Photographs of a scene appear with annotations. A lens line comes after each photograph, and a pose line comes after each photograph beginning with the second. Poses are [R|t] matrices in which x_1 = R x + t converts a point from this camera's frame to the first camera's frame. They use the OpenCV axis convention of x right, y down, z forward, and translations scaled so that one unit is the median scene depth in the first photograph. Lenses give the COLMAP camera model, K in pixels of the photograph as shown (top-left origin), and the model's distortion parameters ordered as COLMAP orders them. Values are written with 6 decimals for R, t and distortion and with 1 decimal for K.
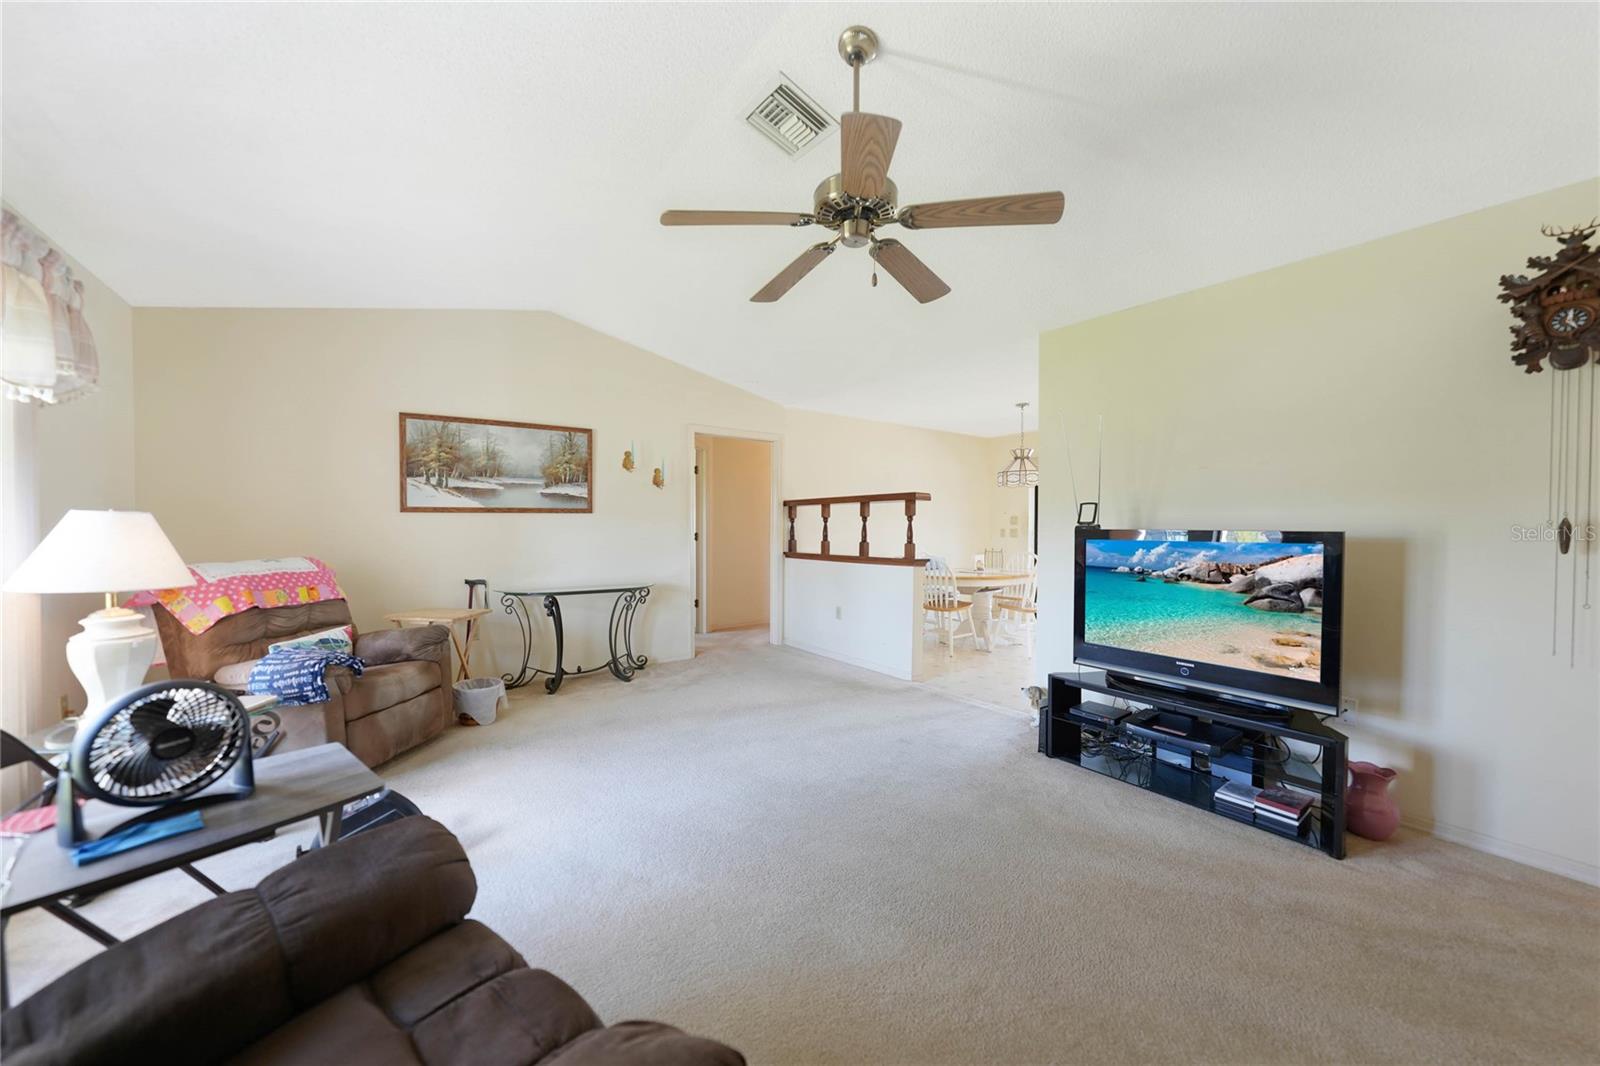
lens RADIAL K [[572.6, 0, 789.3], [0, 572.6, 527.8], [0, 0, 1]] dist [-0.001750, 0.000011]
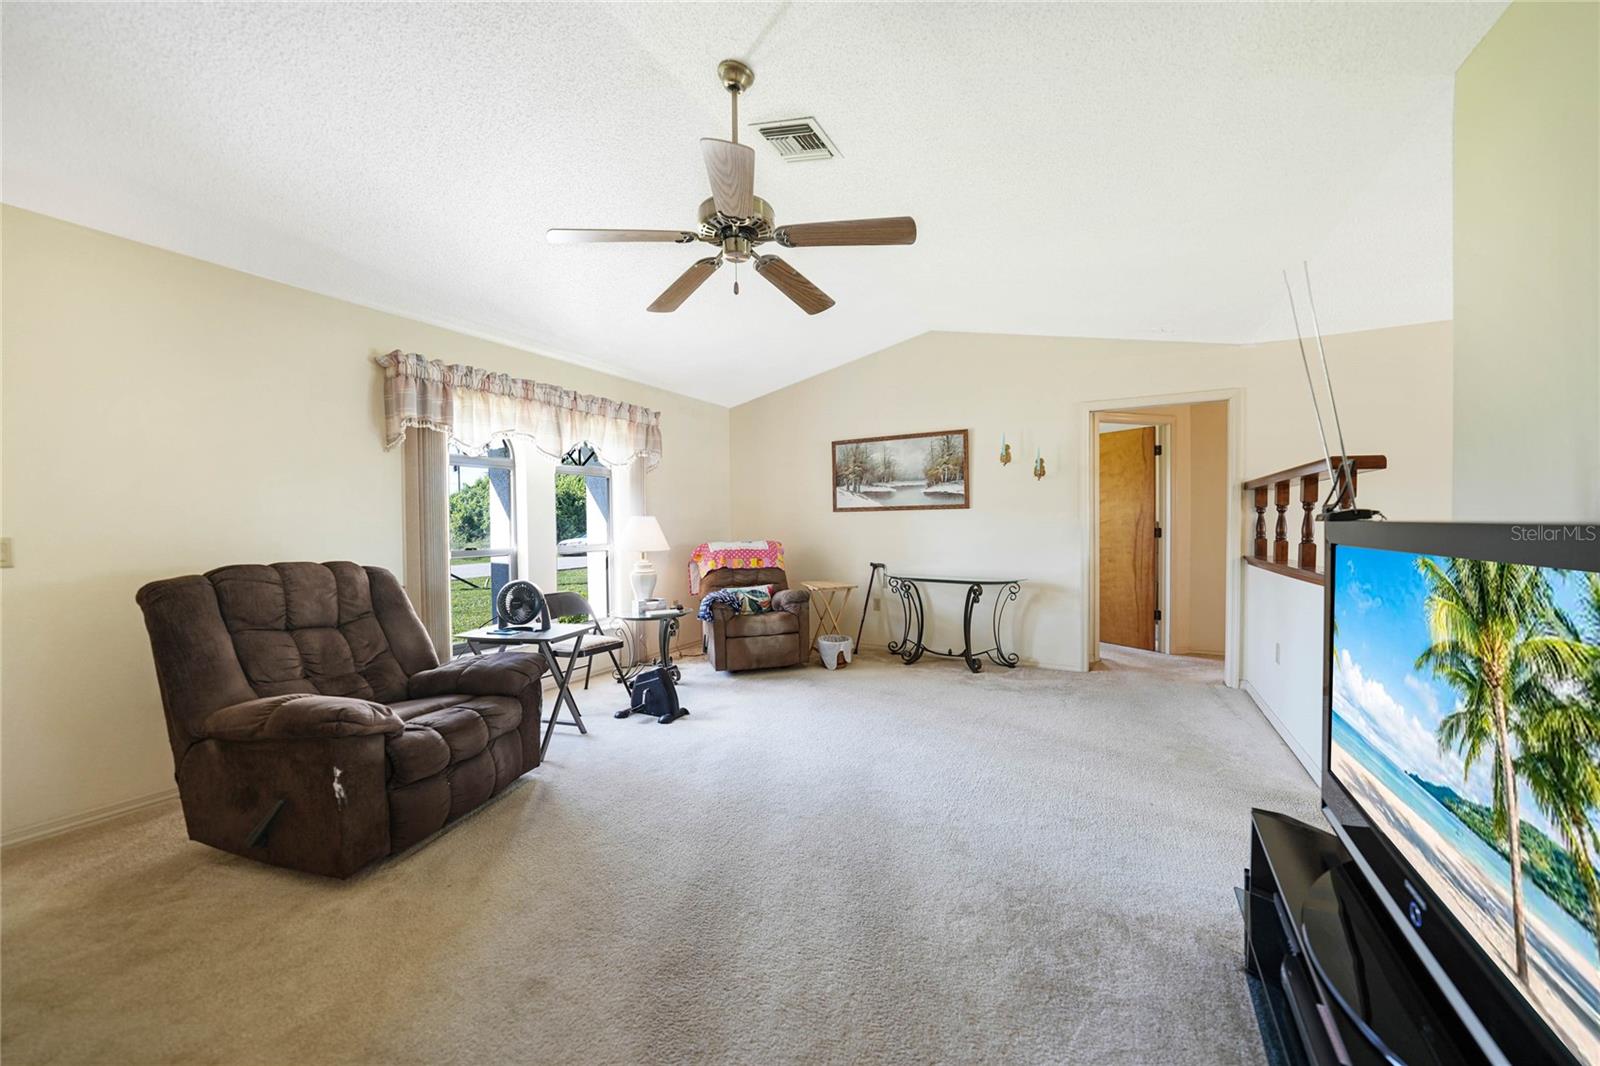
lens RADIAL K [[581.0, 0, 807.2], [0, 581.0, 527.1], [0, 0, 1]] dist [-0.000709, 0.000048]
pose [[0.419722, 0.005088, -0.907639, 0.545163], [0.004570, 0.999960, 0.007719, -0.000915], [0.907641, -0.007388, 0.419682, 0.301143]]
